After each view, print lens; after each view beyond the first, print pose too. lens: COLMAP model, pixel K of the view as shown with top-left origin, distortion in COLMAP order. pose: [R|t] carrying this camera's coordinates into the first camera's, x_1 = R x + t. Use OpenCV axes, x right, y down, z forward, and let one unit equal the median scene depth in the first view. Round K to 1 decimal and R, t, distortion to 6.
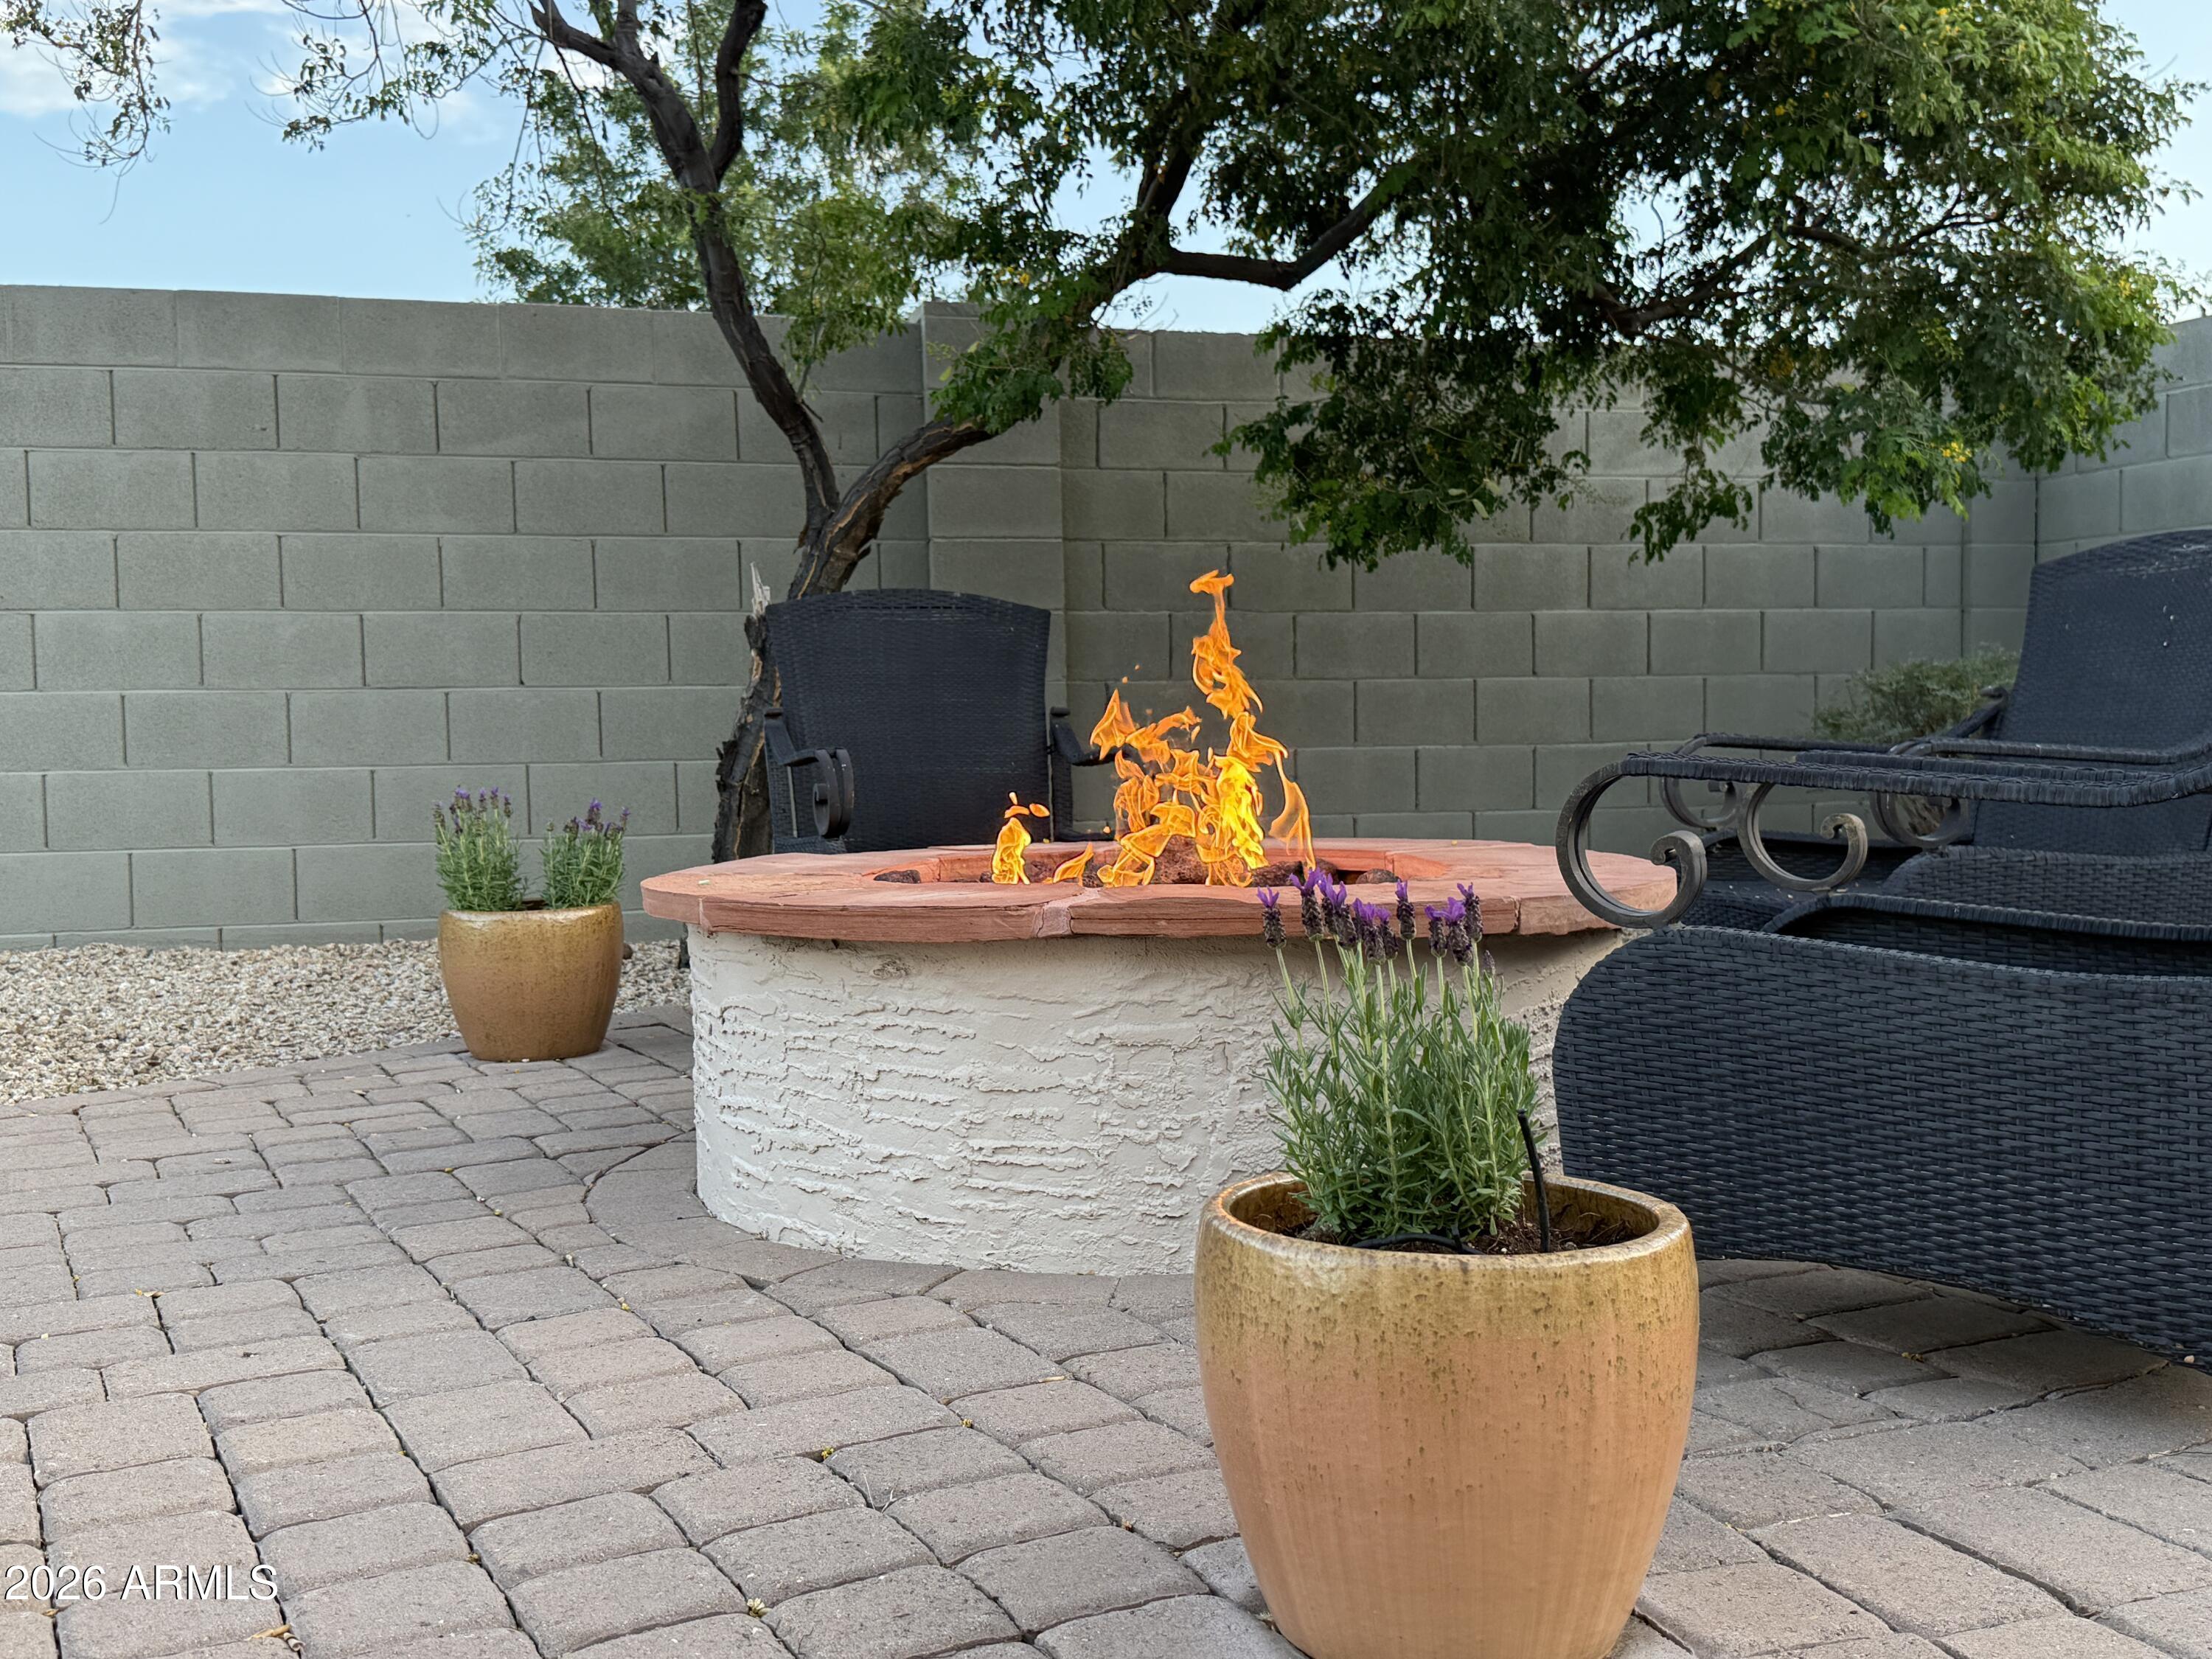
lens RADIAL K [[2313.6, 0, 1105.9], [0, 2313.6, 833.9], [0, 0, 1]] dist [0.082934, 0.000000]
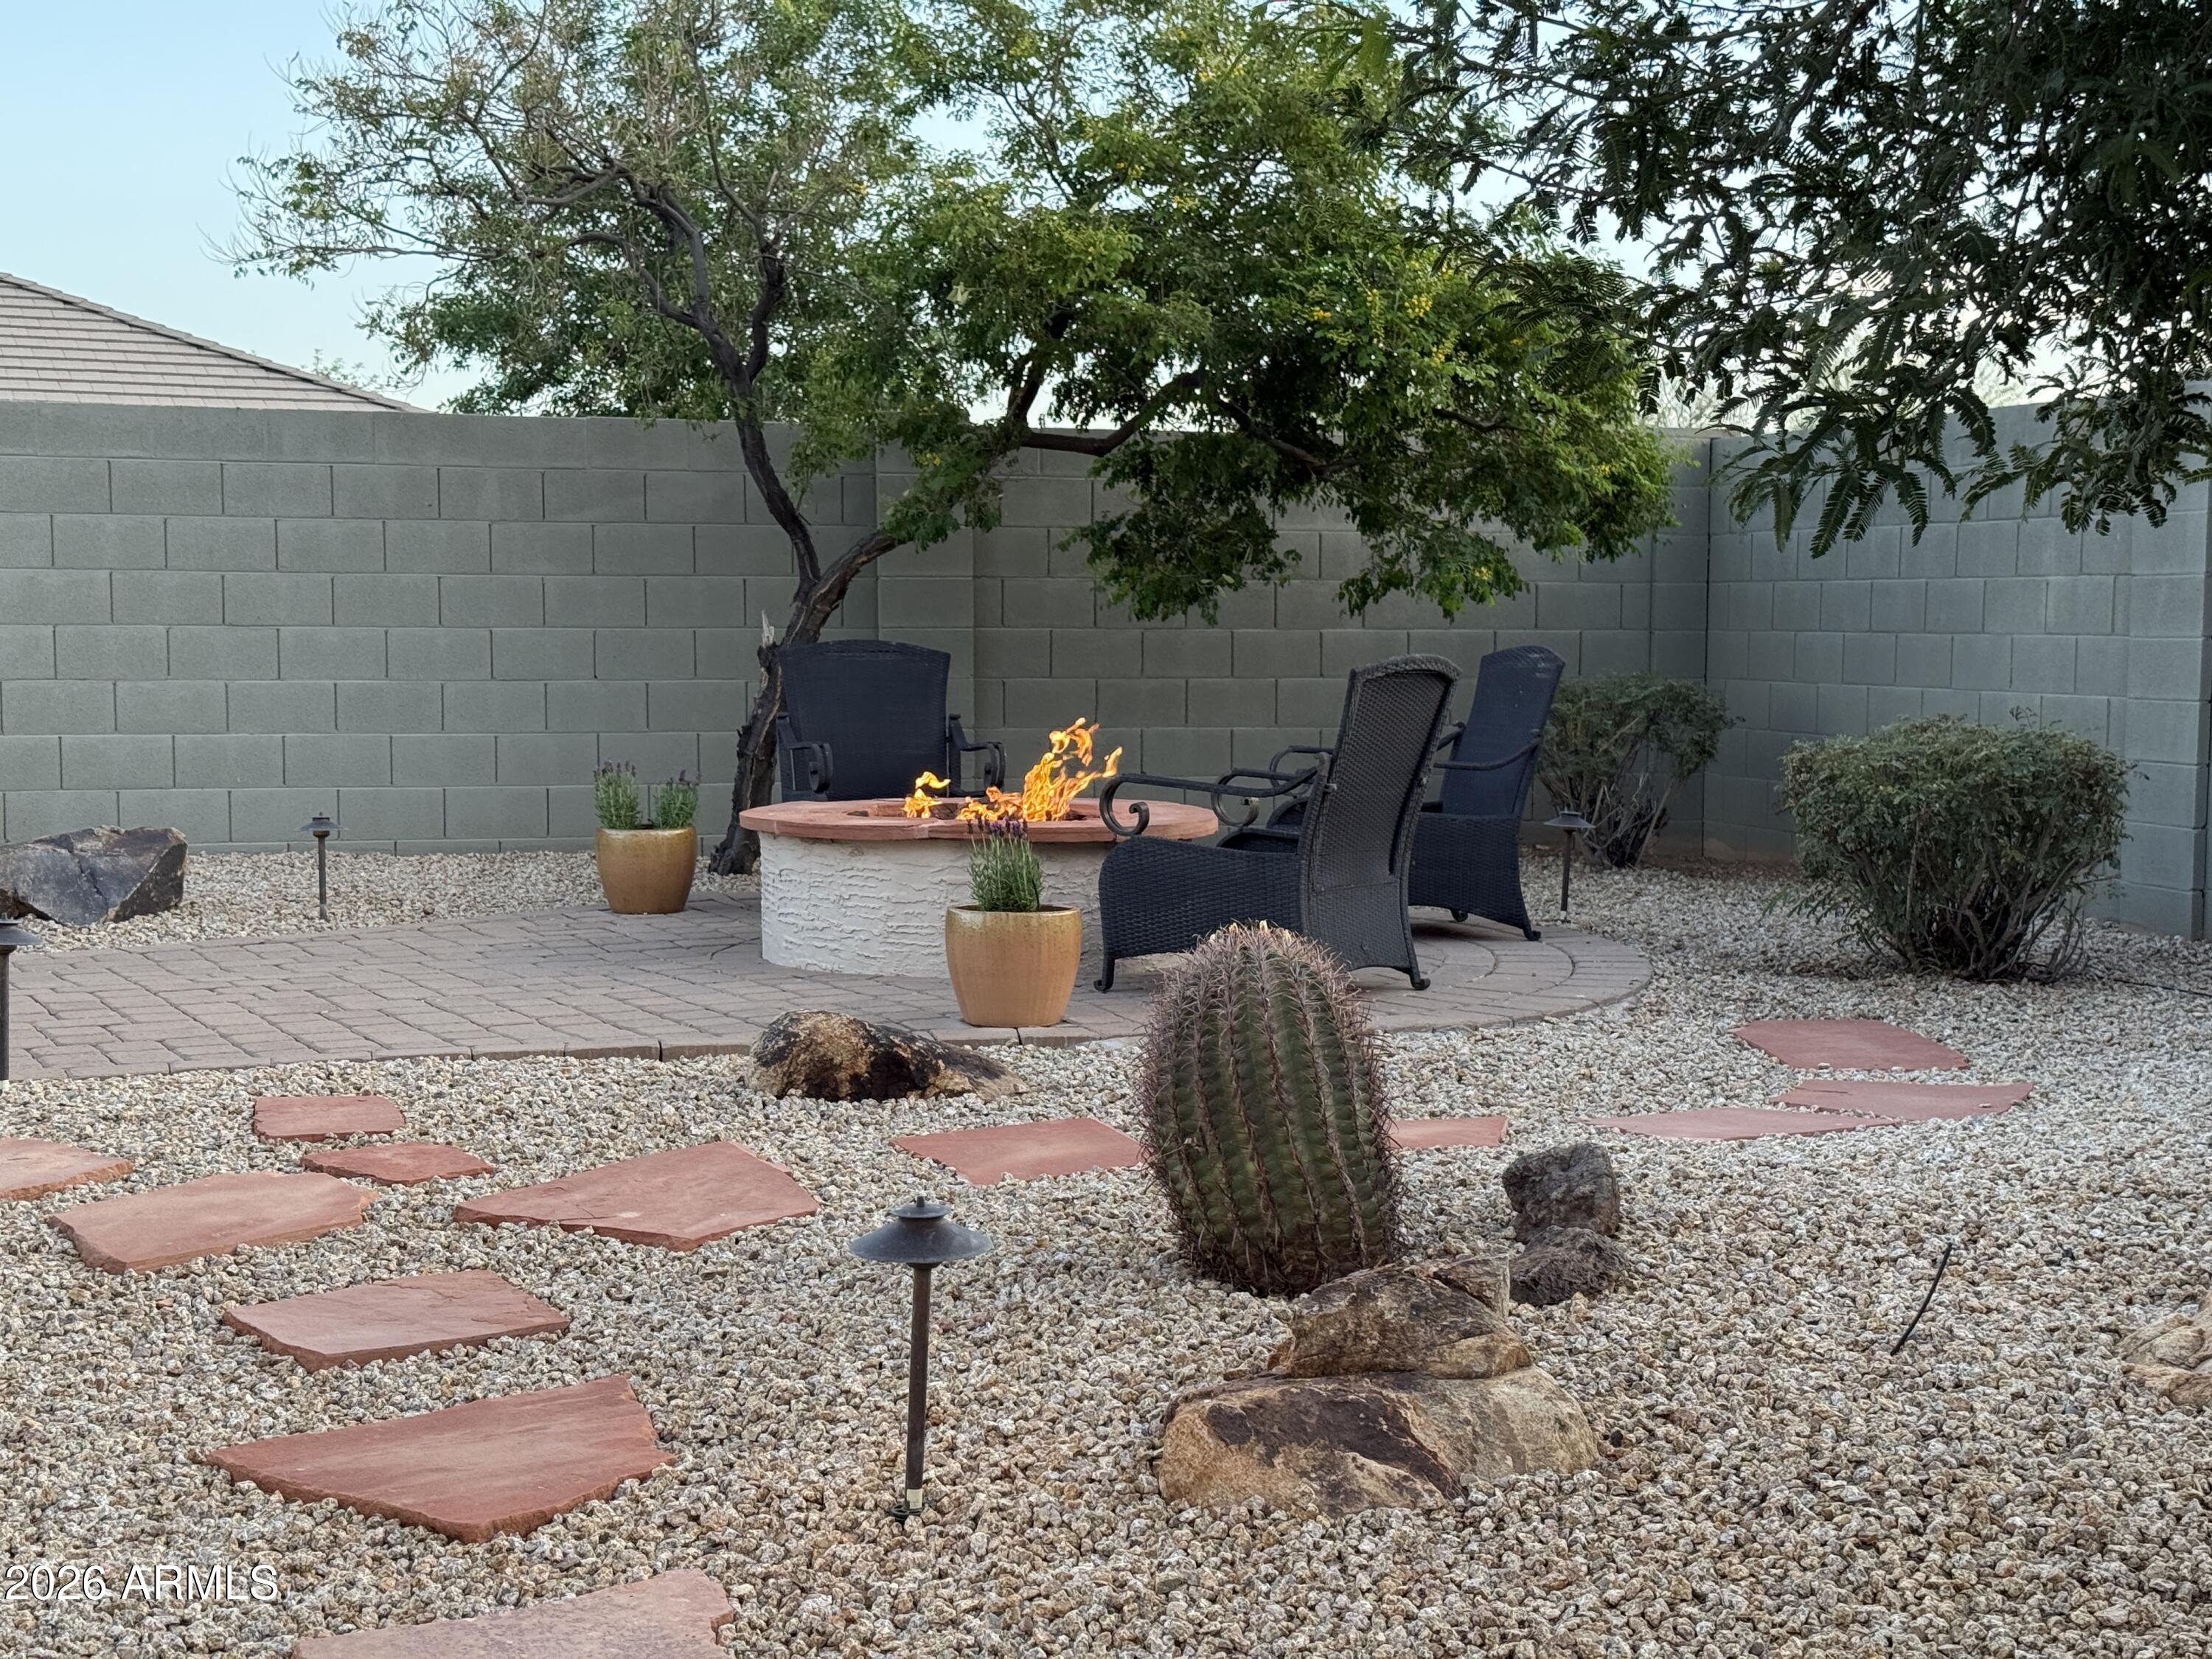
lens RADIAL K [[3098.3, 0, 1105.1], [0, 3098.3, 823.6], [0, 0, 1]] dist [-0.001273, 0.000000]
pose [[0.999836, 0.017918, -0.002543, 0.084614], [-0.017870, 0.999684, 0.017658, -0.015483], [0.002858, -0.017609, 0.999841, -1.079394]]
